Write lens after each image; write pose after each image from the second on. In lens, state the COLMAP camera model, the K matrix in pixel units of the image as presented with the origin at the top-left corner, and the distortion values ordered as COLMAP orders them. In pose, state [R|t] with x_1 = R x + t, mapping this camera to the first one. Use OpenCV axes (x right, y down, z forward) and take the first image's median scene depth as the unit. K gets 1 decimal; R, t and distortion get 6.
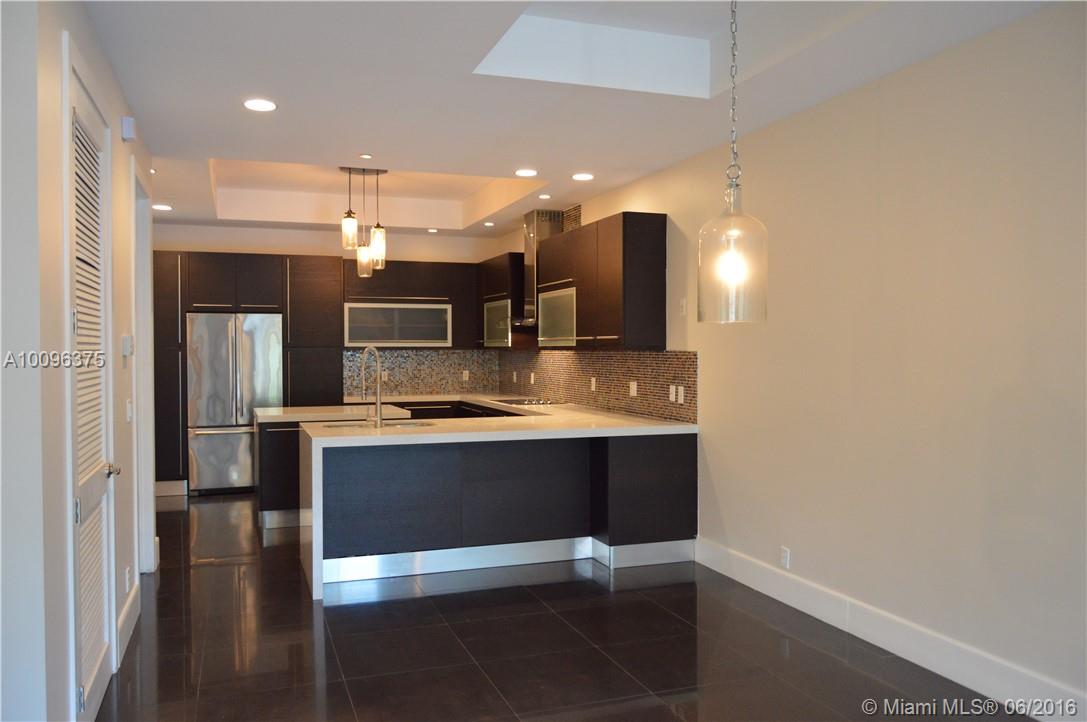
lens RADIAL K [[845.7, 0, 539.8], [0, 845.7, 355.1], [0, 0, 1]] dist [-0.015761, 0.011015]
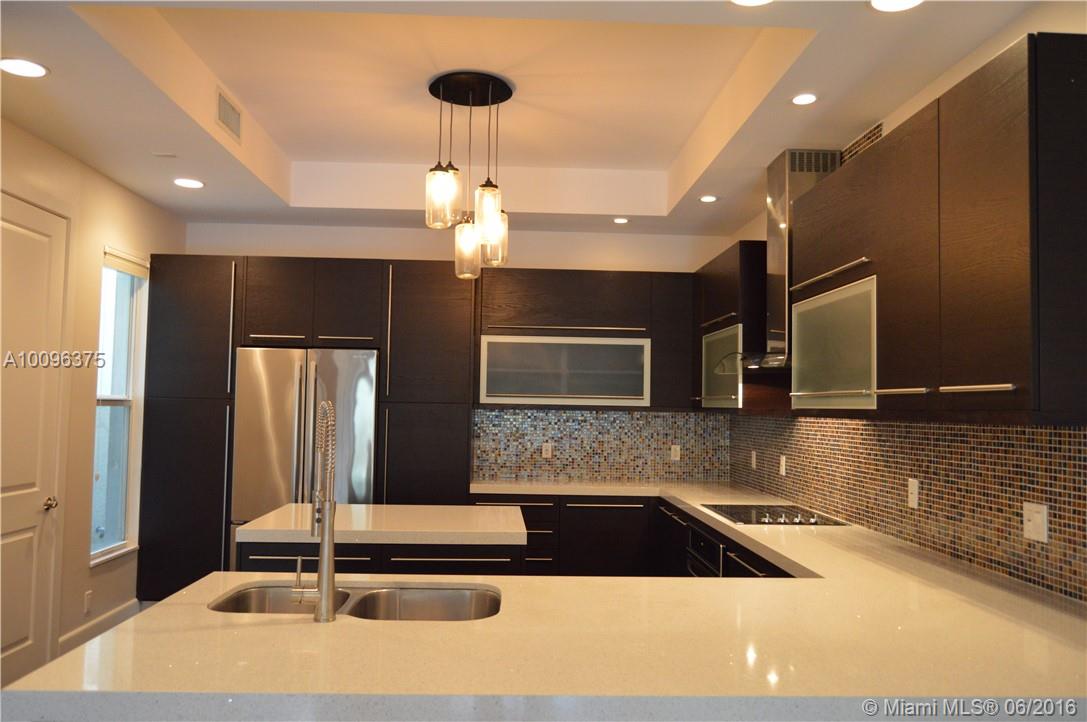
lens RADIAL K [[845.7, 0, 539.5], [0, 845.7, 366.6], [0, 0, 1]] dist [-0.015761, 0.011015]
pose [[0.952924, 0.004586, -0.303175, 0.006630], [-0.021817, 0.998331, -0.053474, -0.004459], [0.302424, 0.057571, 0.951433, 0.400768]]
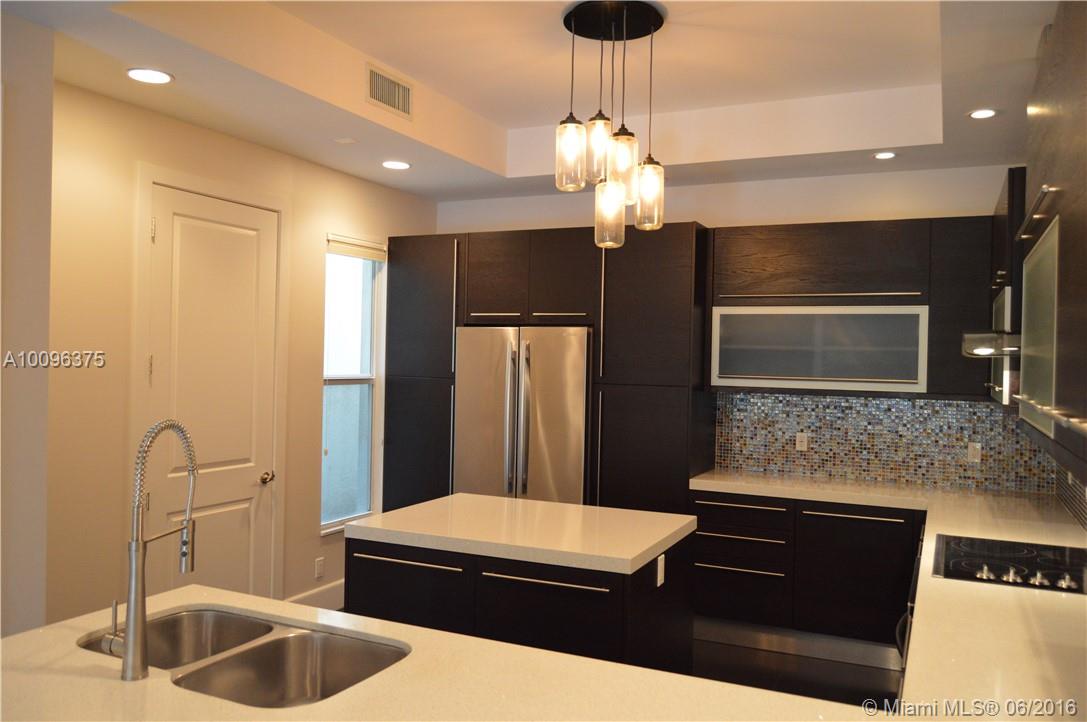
lens RADIAL K [[845.7, 0, 549.2], [0, 845.7, 364.7], [0, 0, 1]] dist [-0.015761, 0.011015]
pose [[0.707207, 0.023153, -0.706628, 0.086139], [-0.028484, 0.999585, 0.004244, -0.023002], [0.706433, 0.017126, 0.707573, 0.530124]]
